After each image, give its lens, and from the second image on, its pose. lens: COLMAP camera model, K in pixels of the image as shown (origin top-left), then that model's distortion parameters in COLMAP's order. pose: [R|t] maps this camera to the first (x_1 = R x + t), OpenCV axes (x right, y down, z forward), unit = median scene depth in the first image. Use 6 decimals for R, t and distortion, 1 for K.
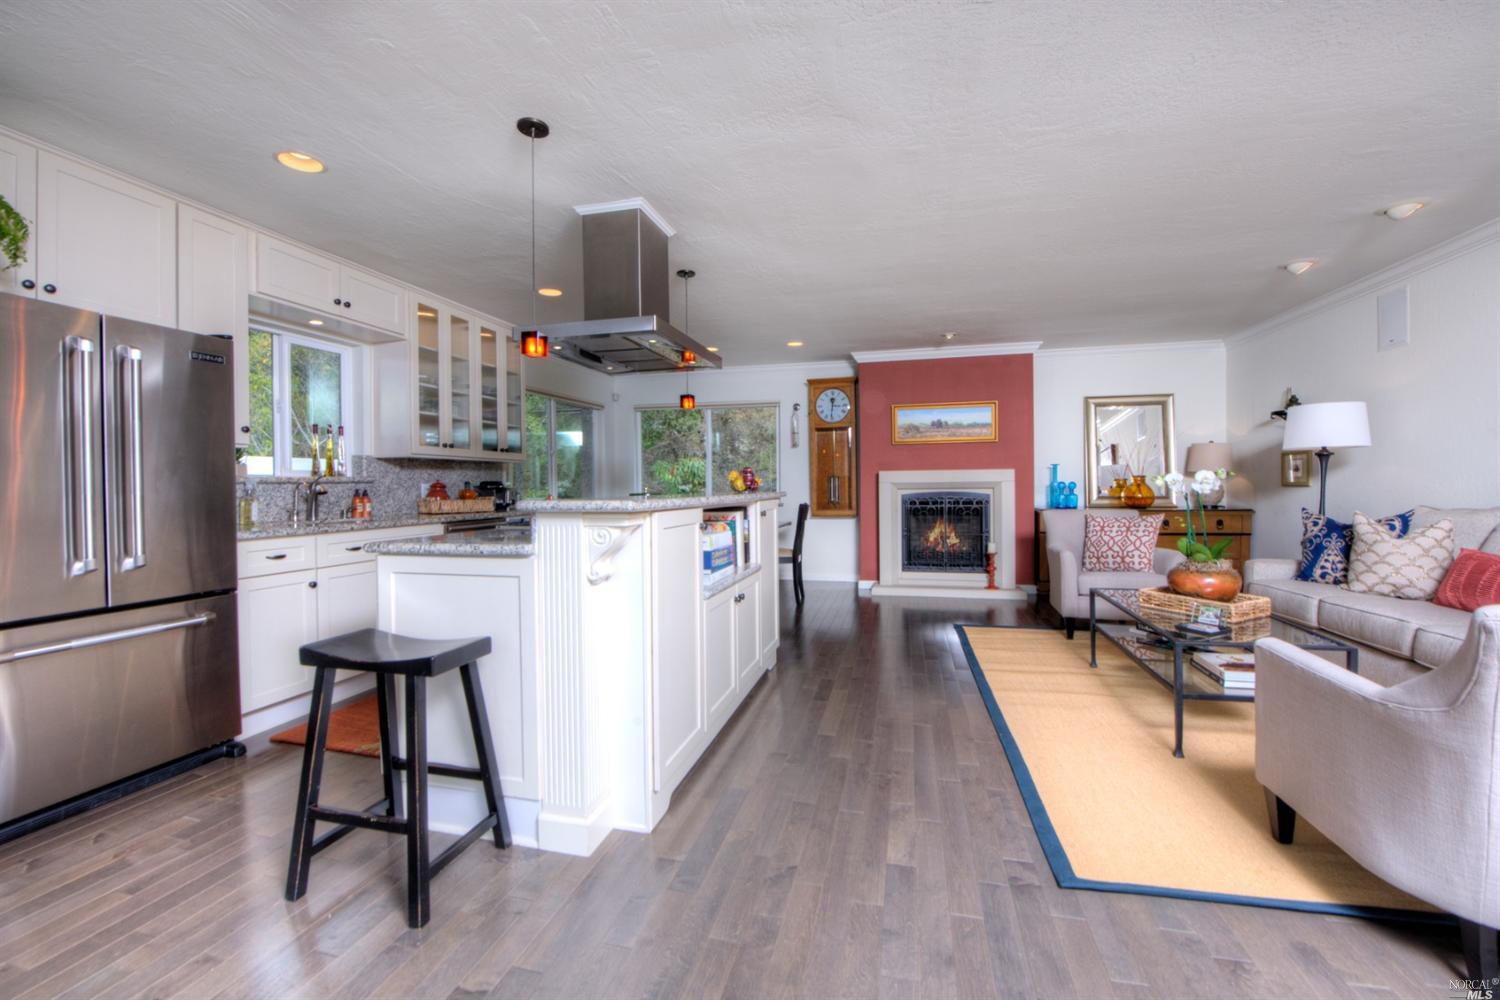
lens RADIAL K [[599.5, 0, 756.3], [0, 599.5, 491.7], [0, 0, 1]] dist [-0.014420, -0.003131]
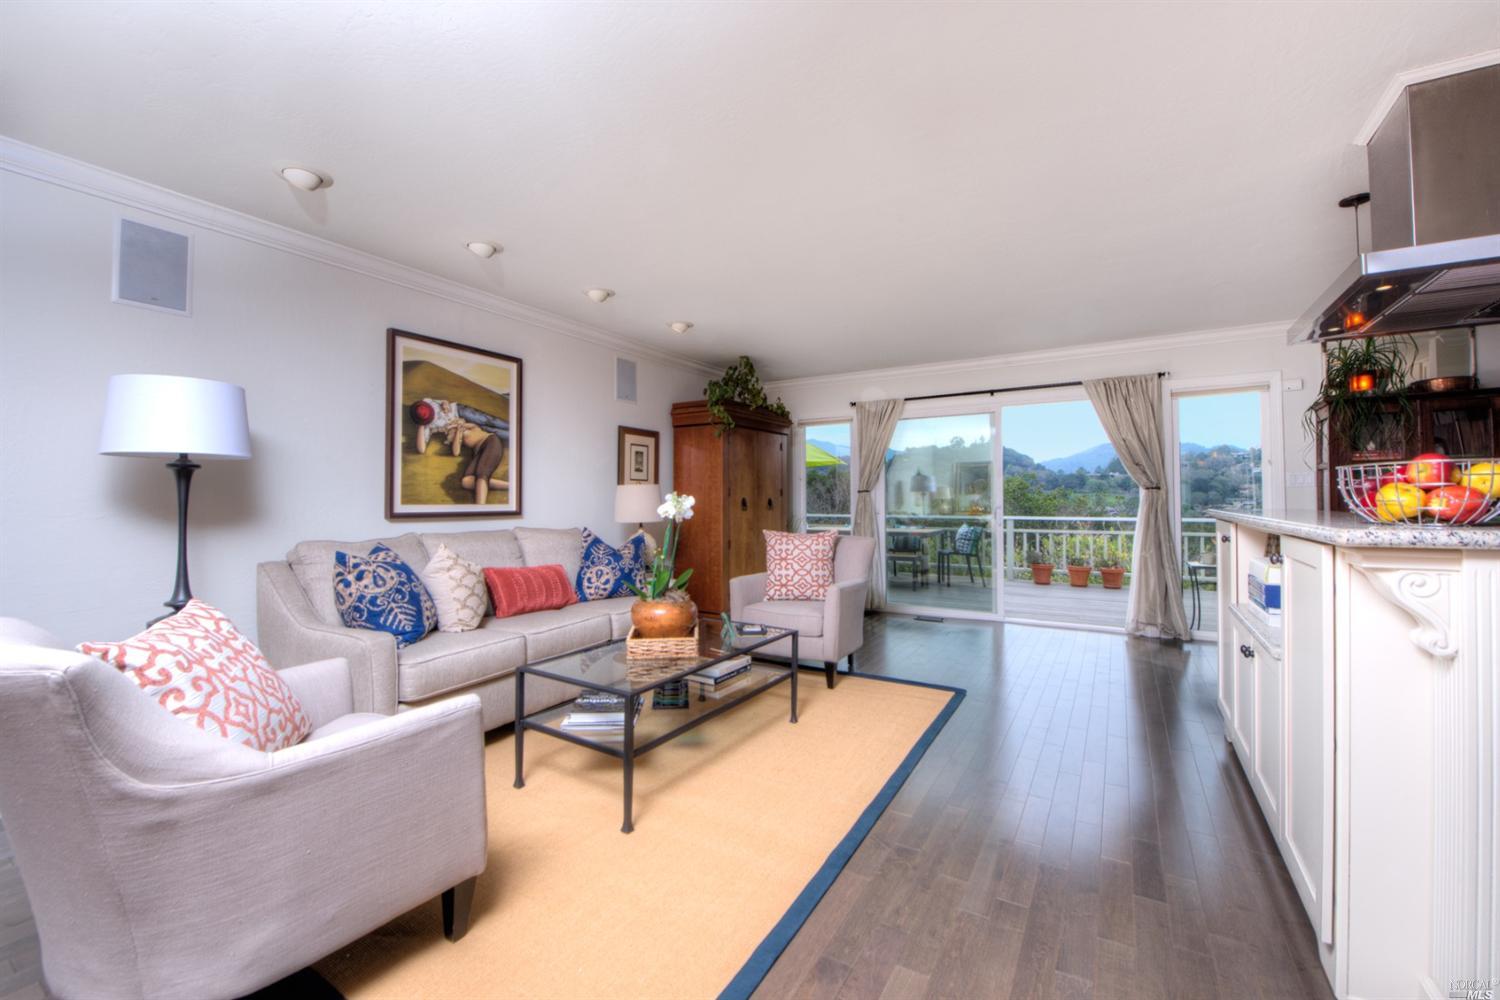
lens RADIAL K [[599.5, 0, 756.3], [0, 599.5, 491.7], [0, 0, 1]] dist [-0.014420, -0.003131]
pose [[-0.955425, 0.019322, 0.294601, 0.235564], [0.018568, 0.999813, -0.005357, -0.024132], [-0.294649, 0.000352, -0.955605, 1.314445]]
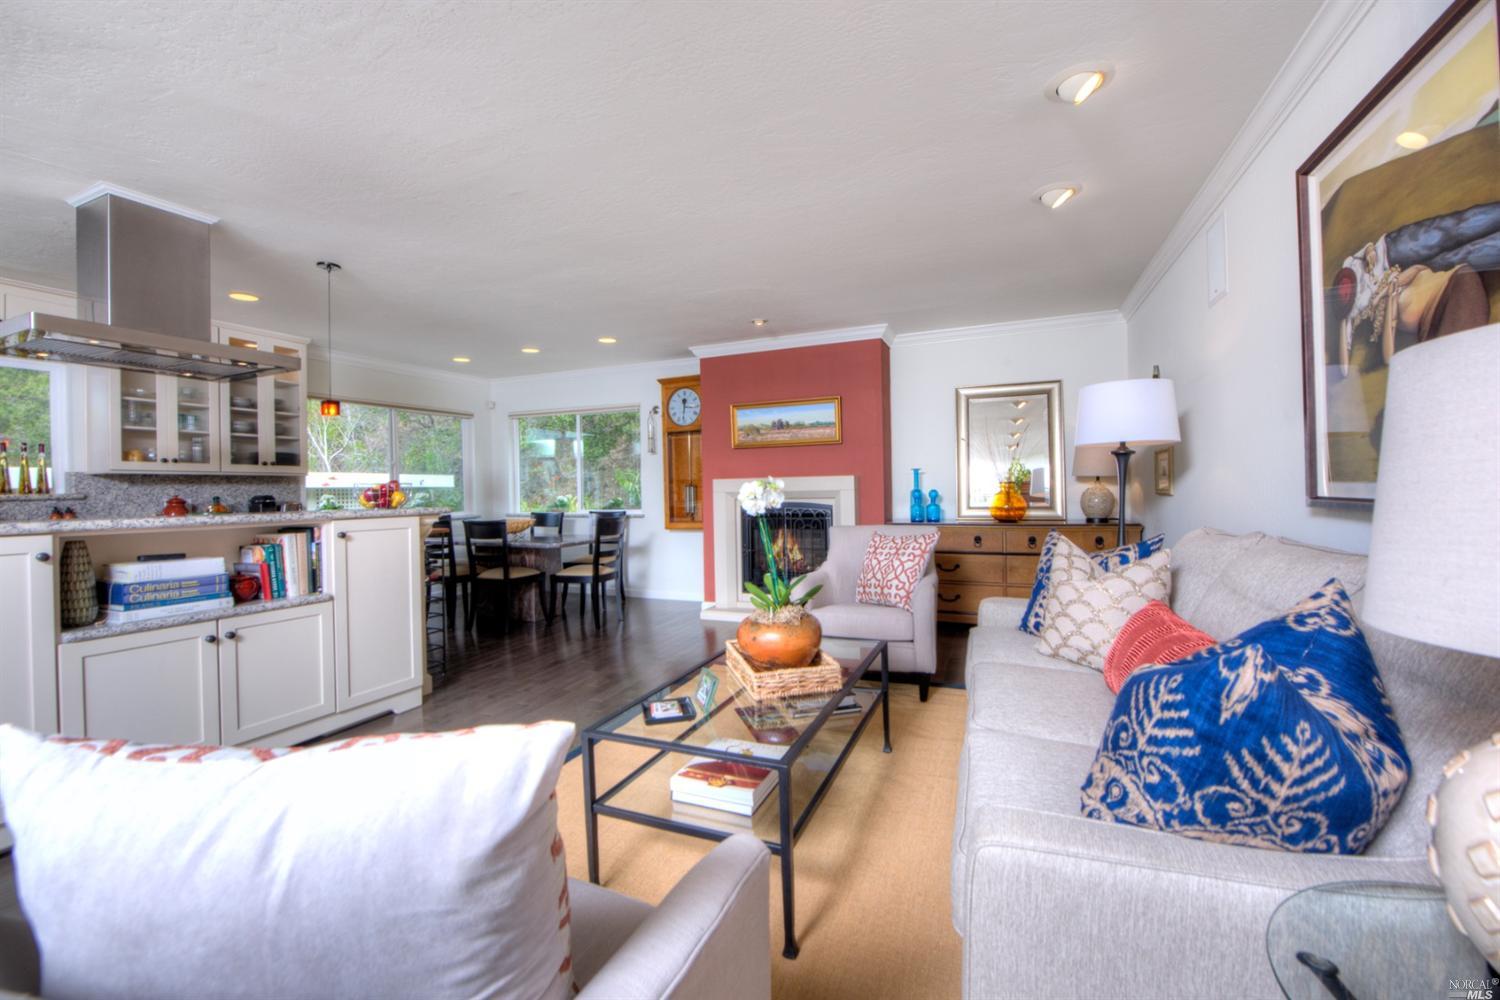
lens RADIAL K [[599.5, 0, 756.3], [0, 599.5, 491.7], [0, 0, 1]] dist [-0.014420, -0.003131]
pose [[0.988797, -0.007954, -0.149052, 0.591088], [0.006821, 0.999944, -0.008116, -0.012116], [0.149108, 0.007008, 0.988796, 0.196055]]
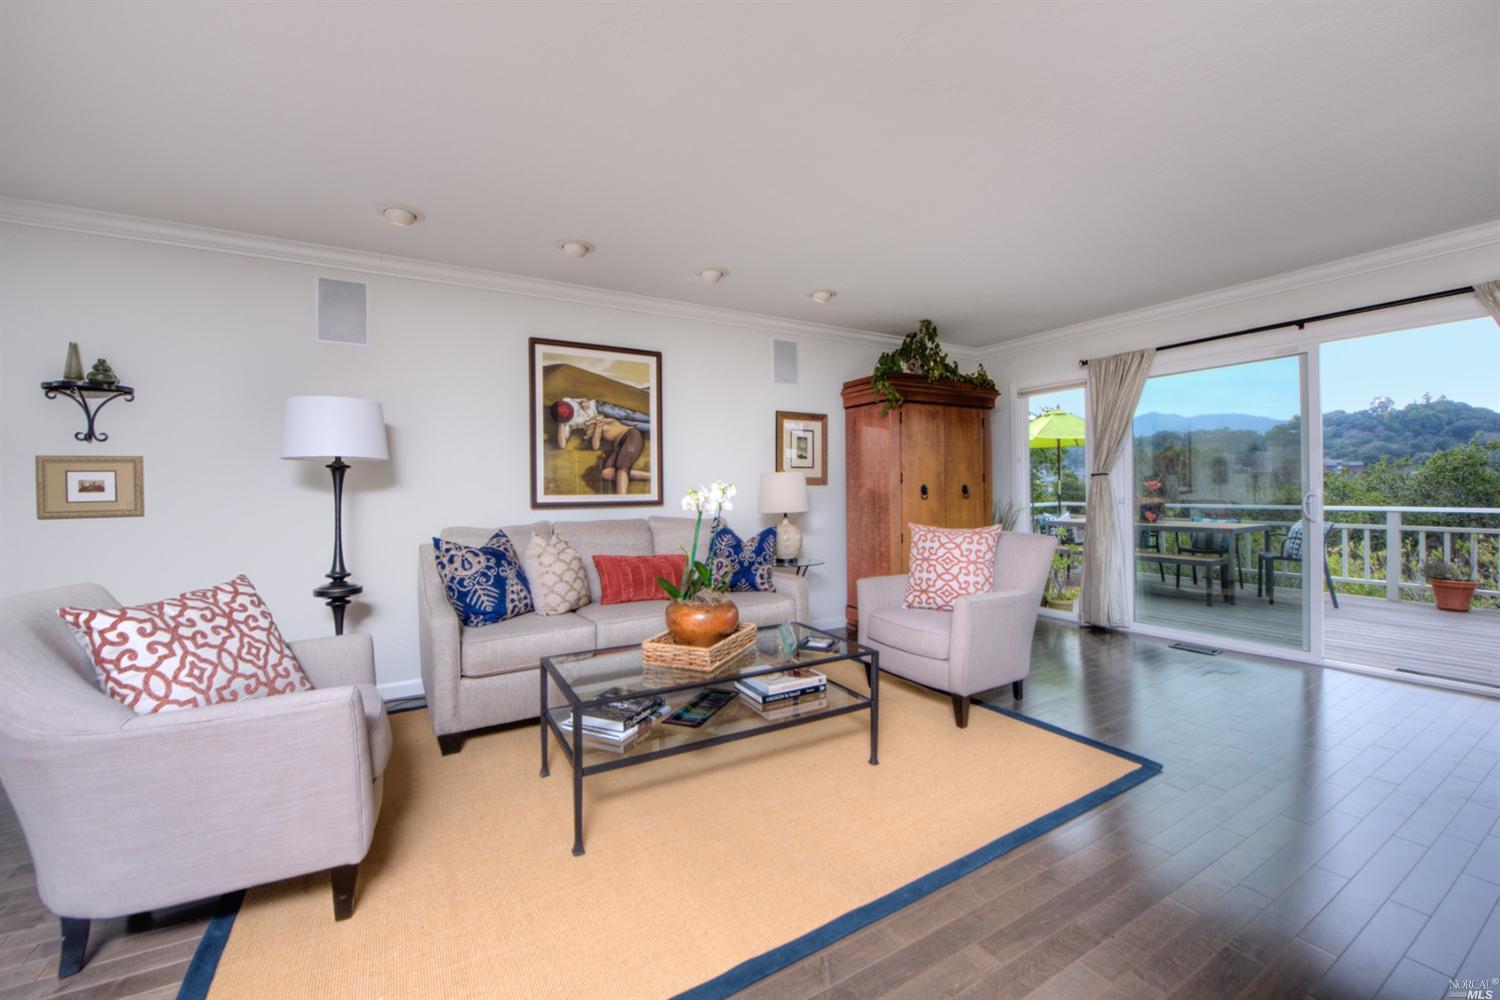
lens RADIAL K [[595.5, 0, 756.9], [0, 595.5, 492.4], [0, 0, 1]] dist [-0.015997, -0.002565]
pose [[-0.699294, 0.016763, 0.714638, 0.066279], [0.030055, 0.999530, 0.005964, -0.019954], [-0.714202, 0.025649, -0.699470, 1.081287]]
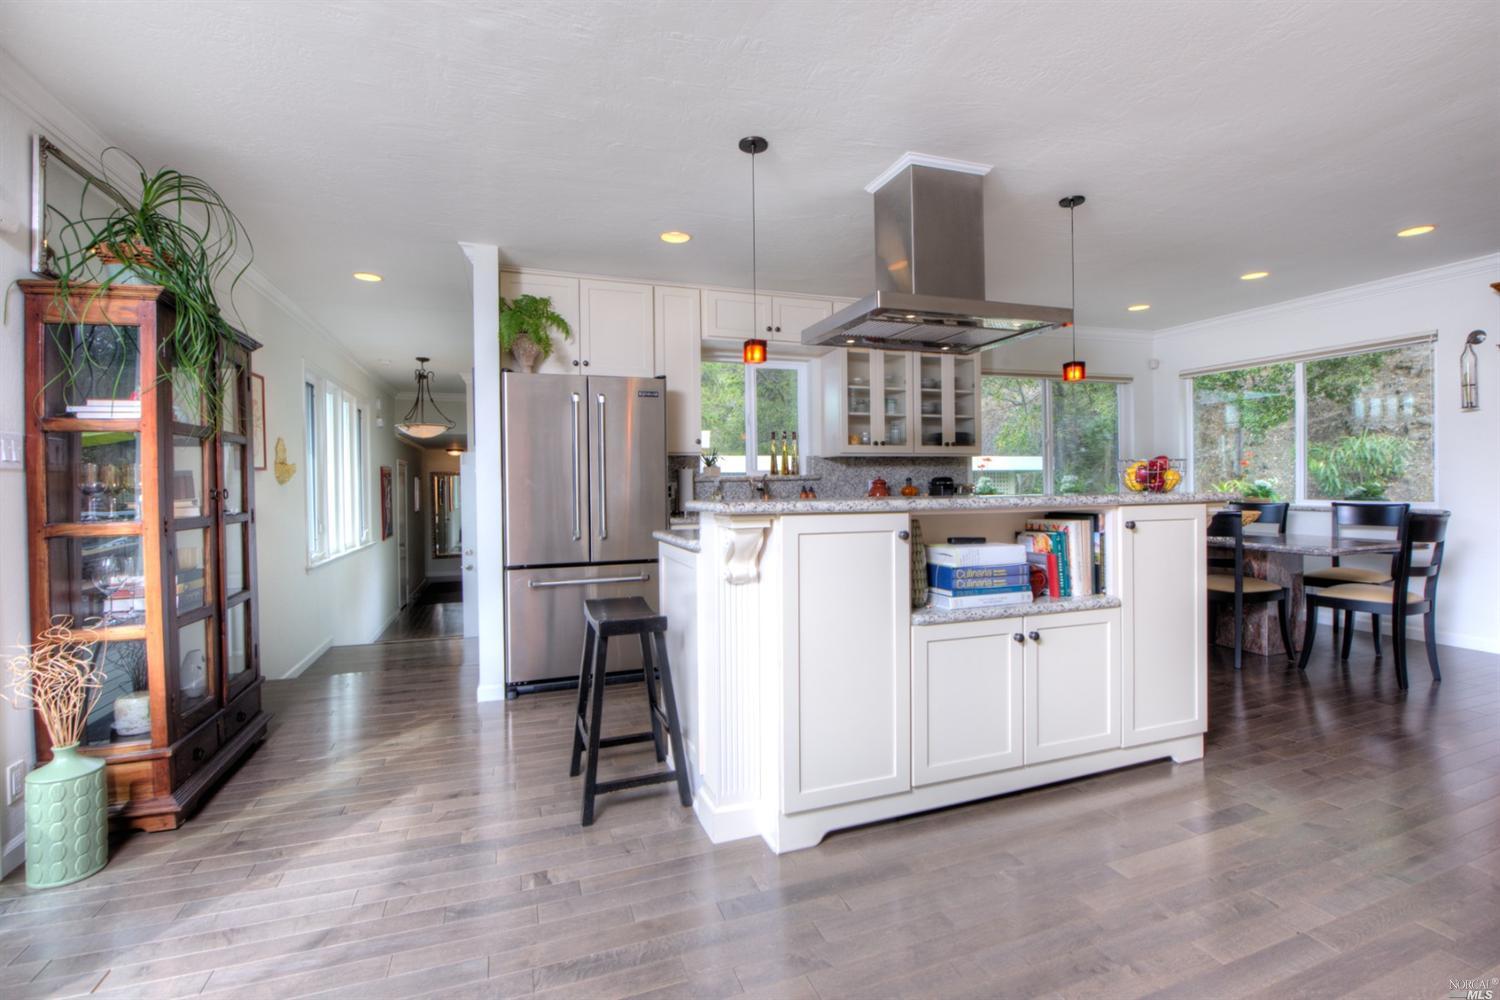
lens RADIAL K [[669.1, 0, 754.0], [0, 669.1, 488.5], [0, 0, 1]] dist [-0.012515, -0.000349]
pose [[0.564489, 0.007222, -0.825409, 0.319353], [-0.002012, 0.999971, 0.007373, -0.007704], [0.825438, -0.002502, 0.564487, 0.178727]]
